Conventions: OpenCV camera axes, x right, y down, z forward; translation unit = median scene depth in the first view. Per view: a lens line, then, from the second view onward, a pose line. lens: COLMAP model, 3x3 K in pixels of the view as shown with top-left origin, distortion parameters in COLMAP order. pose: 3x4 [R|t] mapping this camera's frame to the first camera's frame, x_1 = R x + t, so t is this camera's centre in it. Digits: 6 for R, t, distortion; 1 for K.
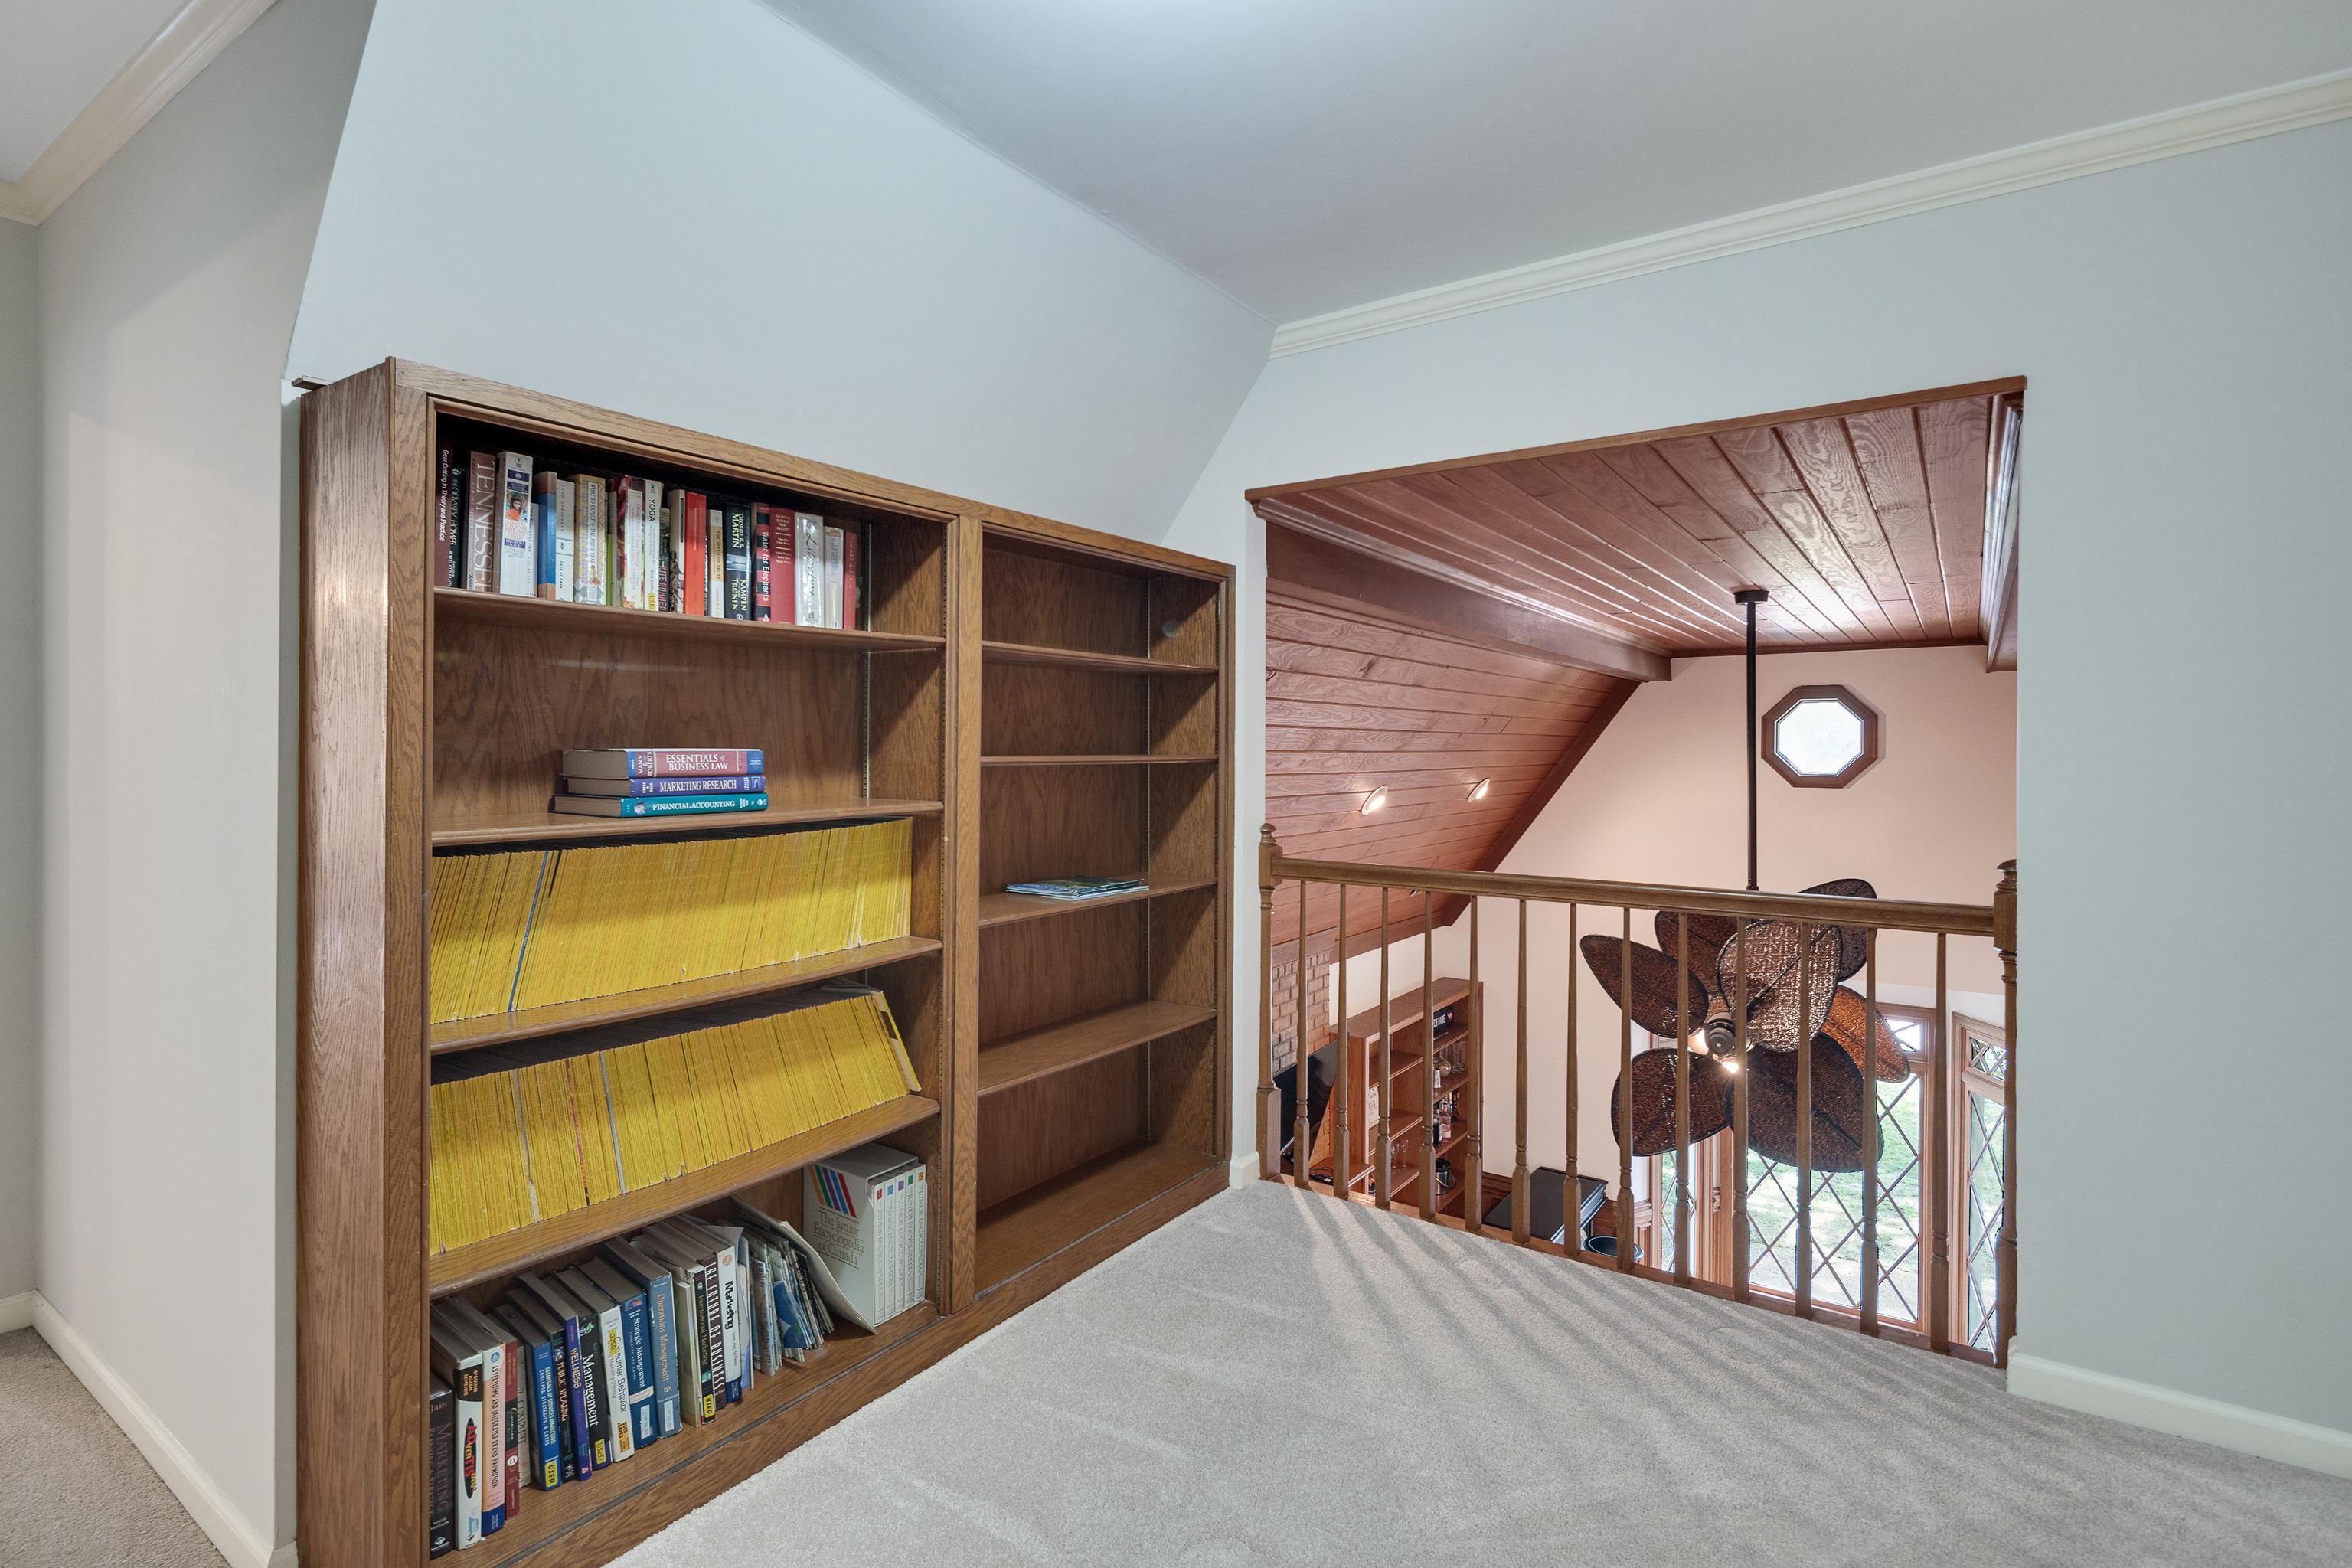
lens RADIAL K [[1139.8, 0, 1175.8], [0, 1139.8, 762.9], [0, 0, 1]] dist [-0.000978, -0.000188]
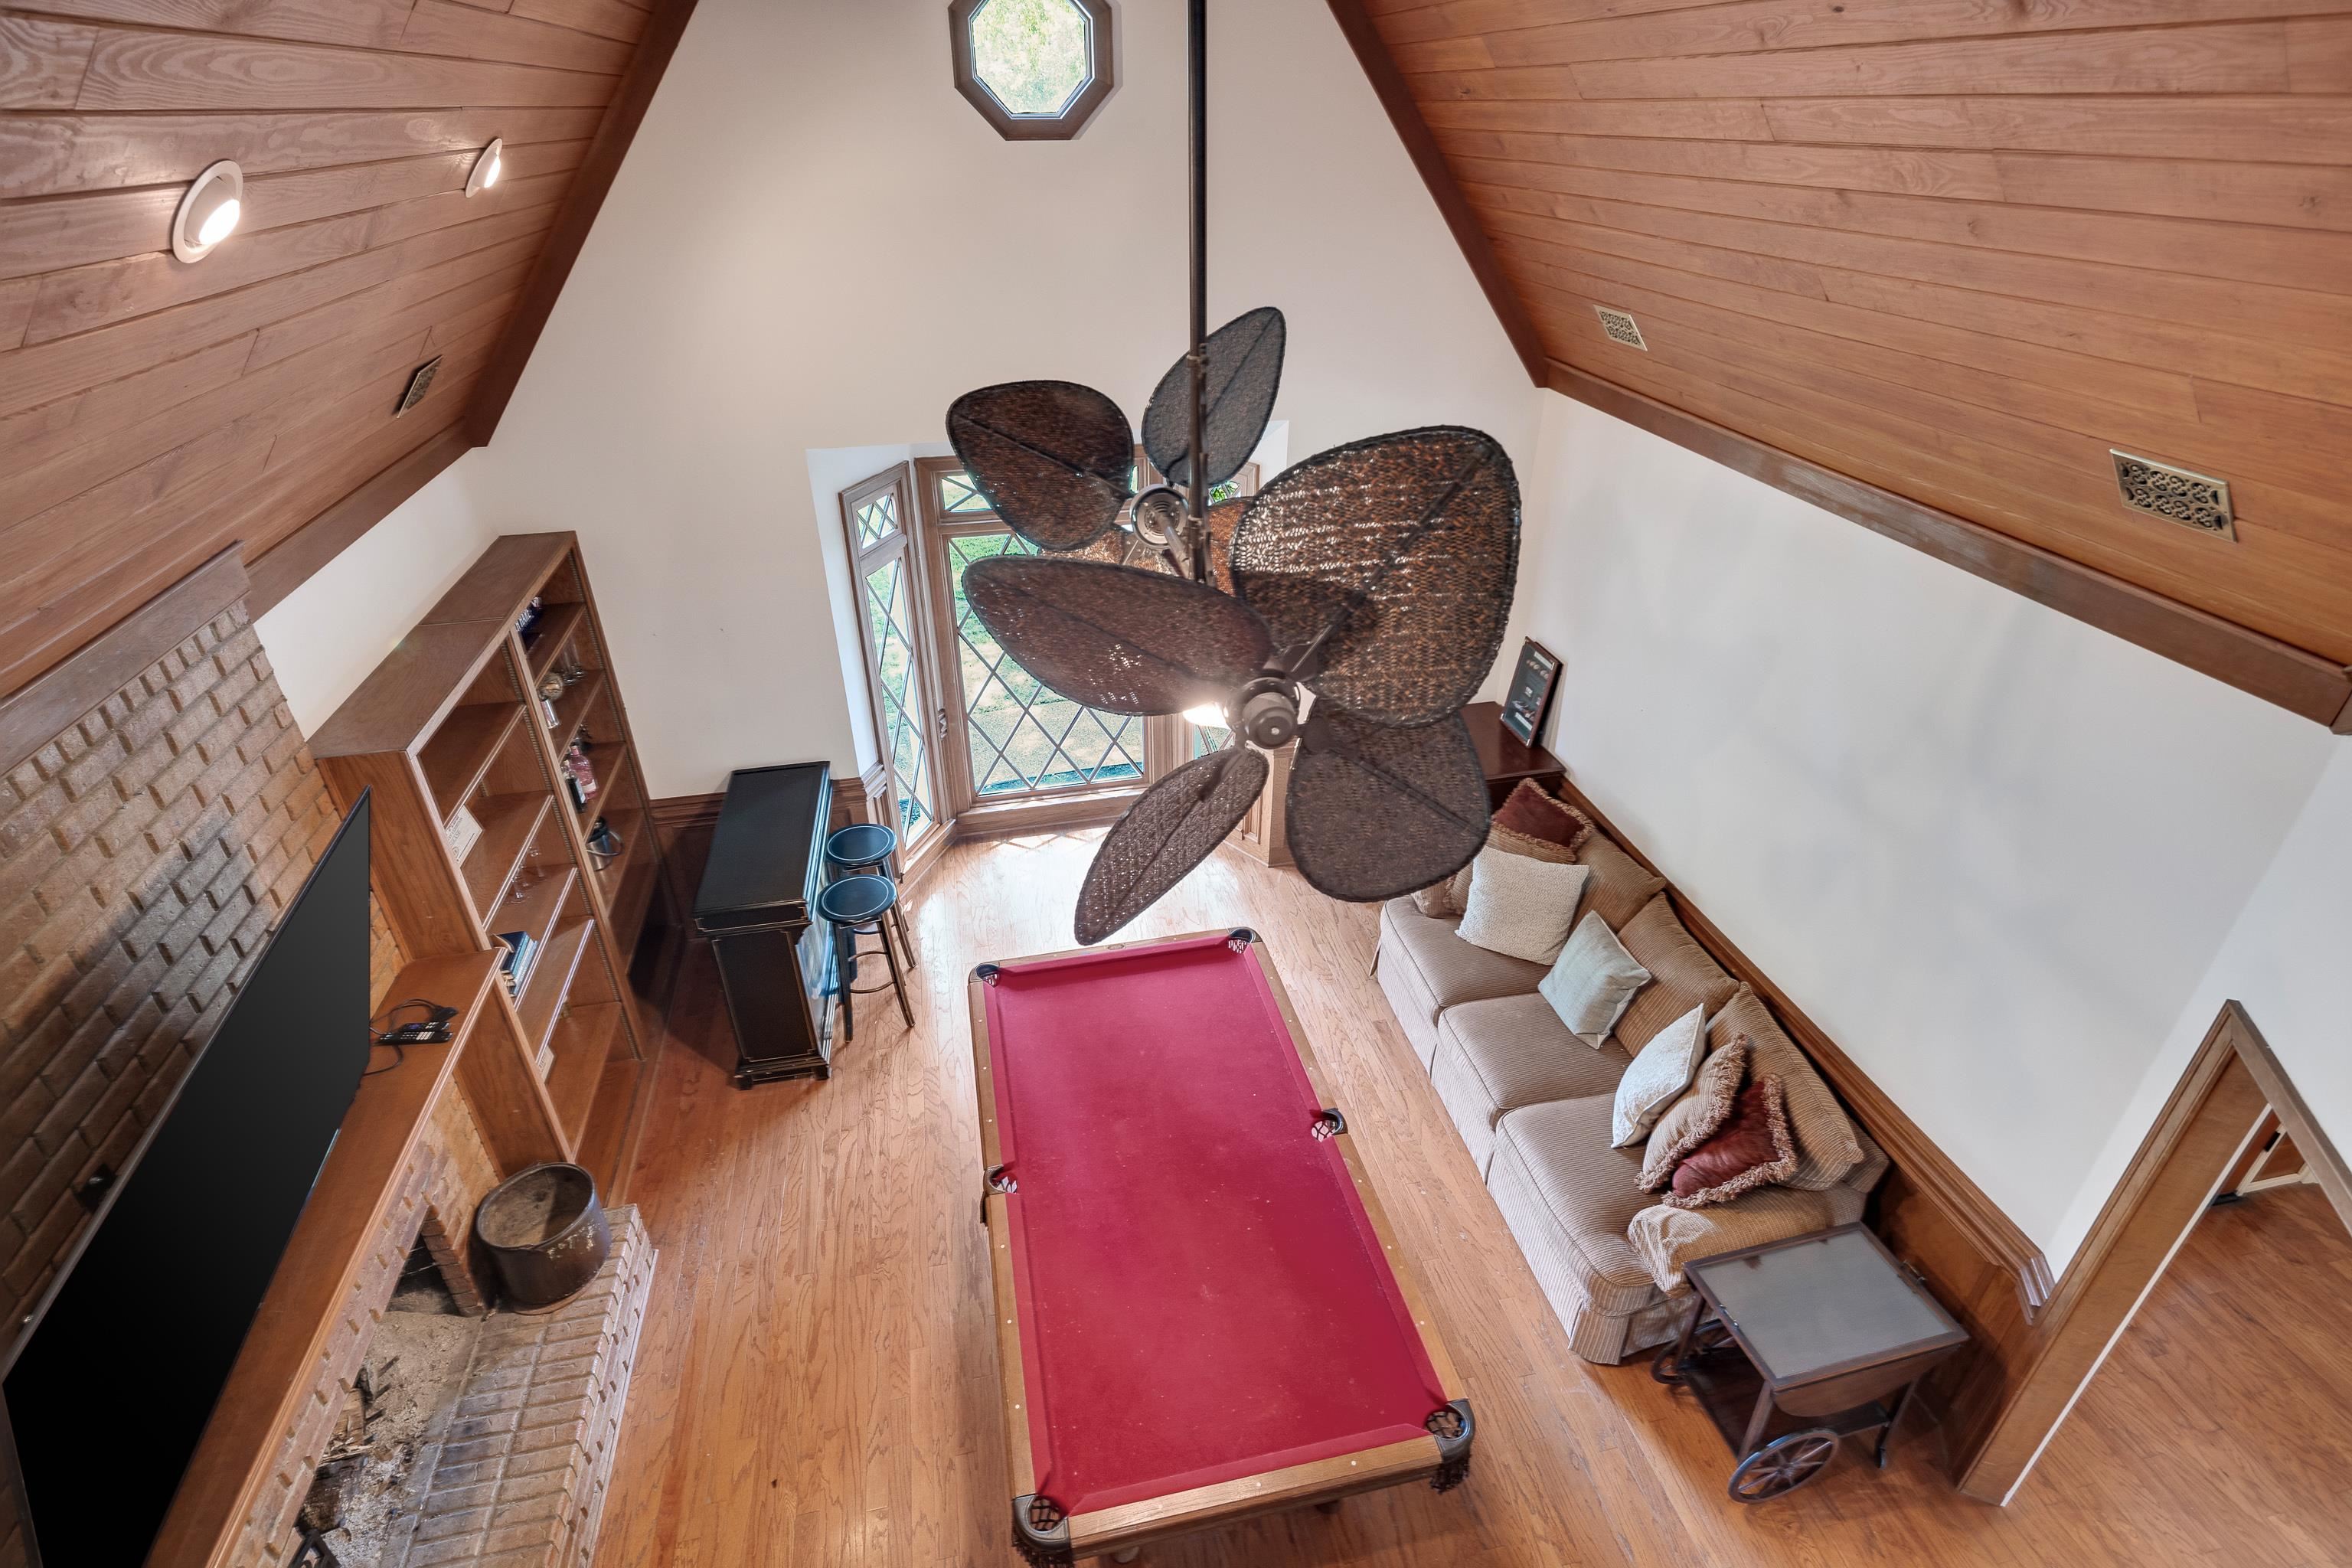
lens RADIAL K [[1139.8, 0, 1171.9], [0, 1139.8, 767.6], [0, 0, 1]] dist [-0.000978, -0.000188]
pose [[0.691873, -0.369905, 0.620066, 0.081822], [0.019407, 0.868012, 0.496164, 0.011350], [-0.721758, -0.331249, 0.607733, 0.432920]]
